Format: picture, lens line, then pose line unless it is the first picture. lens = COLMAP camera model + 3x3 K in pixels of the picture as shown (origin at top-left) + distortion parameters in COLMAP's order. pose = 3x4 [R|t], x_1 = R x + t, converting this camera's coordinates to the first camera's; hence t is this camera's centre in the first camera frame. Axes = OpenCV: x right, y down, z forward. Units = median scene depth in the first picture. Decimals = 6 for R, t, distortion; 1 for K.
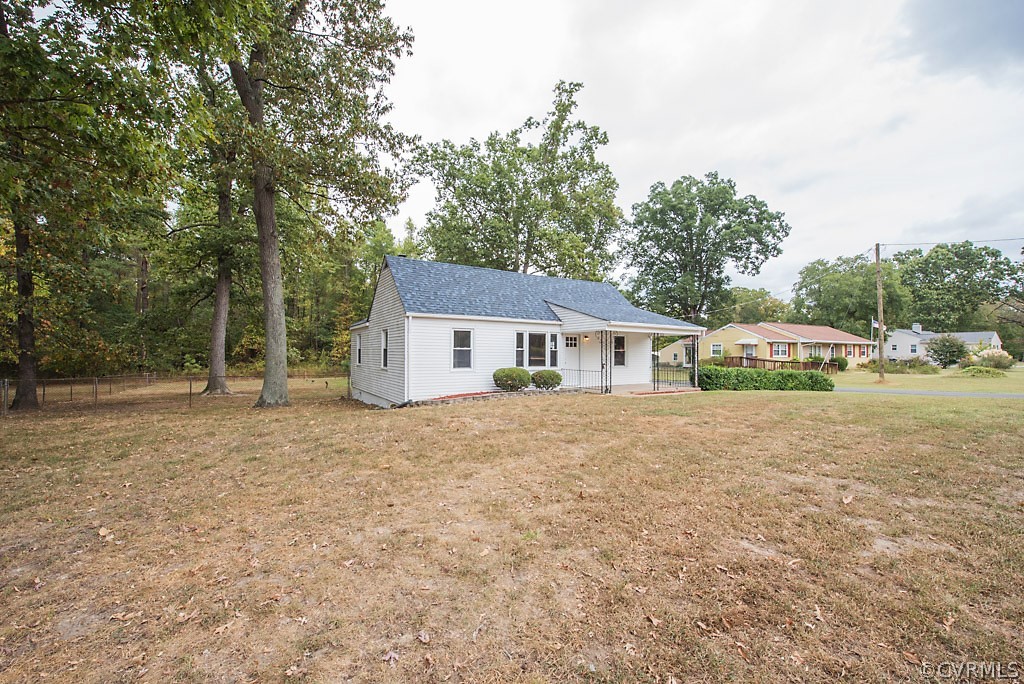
lens RADIAL K [[407.6, 0, 507.0], [0, 407.6, 345.8], [0, 0, 1]] dist [-0.014314, -0.002007]
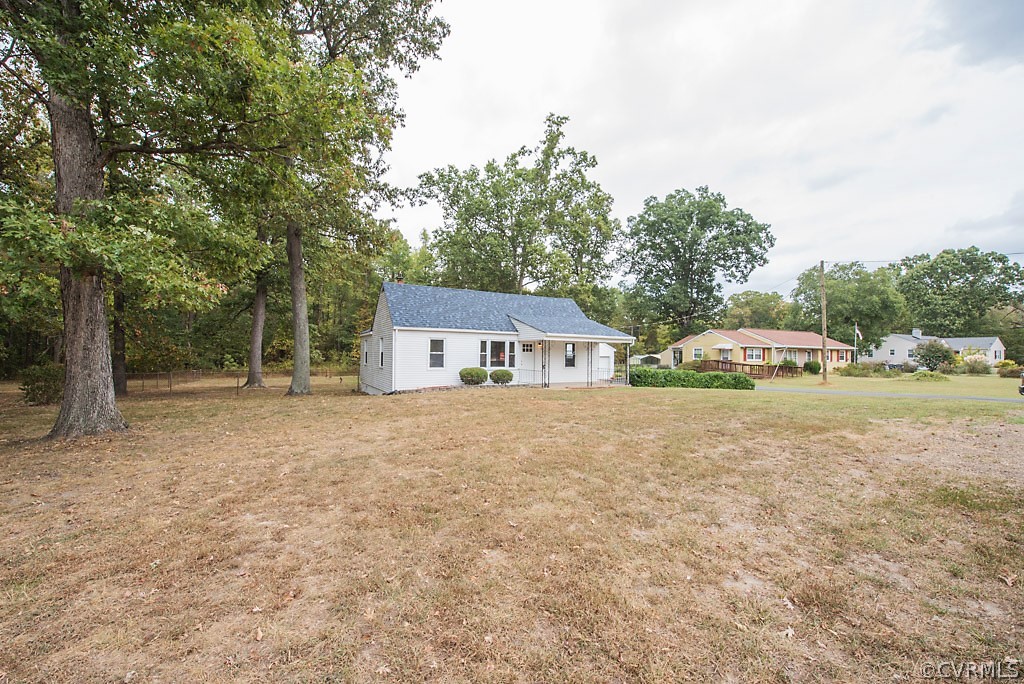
lens RADIAL K [[407.6, 0, 506.1], [0, 407.6, 344.8], [0, 0, 1]] dist [-0.014314, -0.002007]
pose [[0.998552, 0.005683, -0.053486, 0.067257], [-0.006004, 0.999965, -0.005842, -0.004890], [0.053451, 0.006154, 0.998551, -0.115703]]
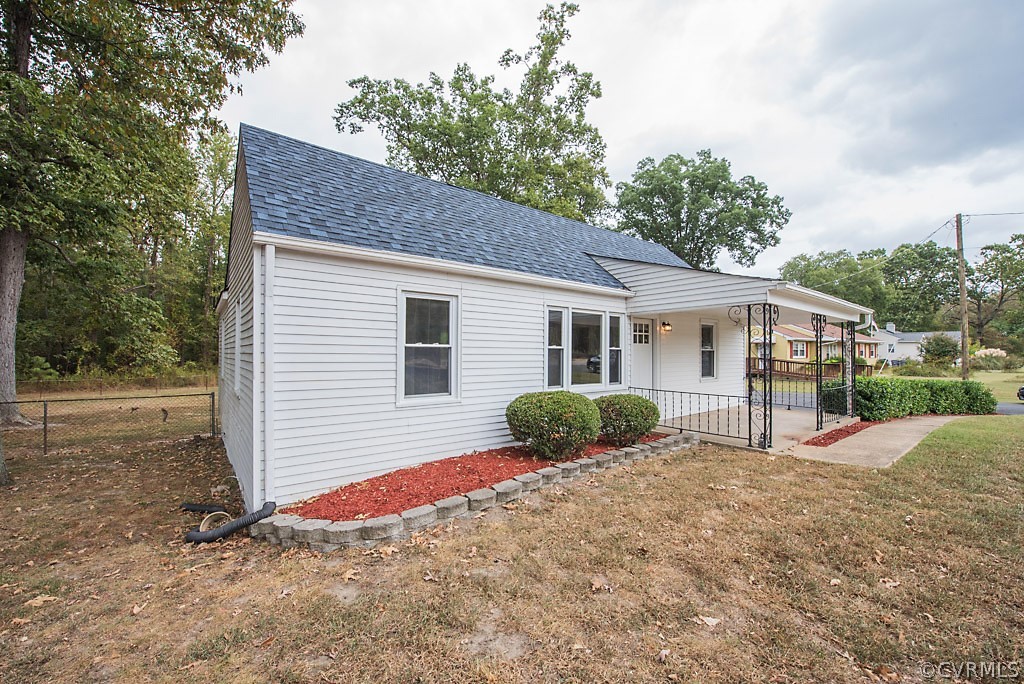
lens RADIAL K [[407.6, 0, 508.6], [0, 407.6, 347.5], [0, 0, 1]] dist [-0.014314, -0.002007]
pose [[0.993876, -0.000245, 0.110504, -0.027116], [-0.000172, 0.999993, 0.003757, 0.002708], [-0.110505, -0.003752, 0.993869, 0.214258]]
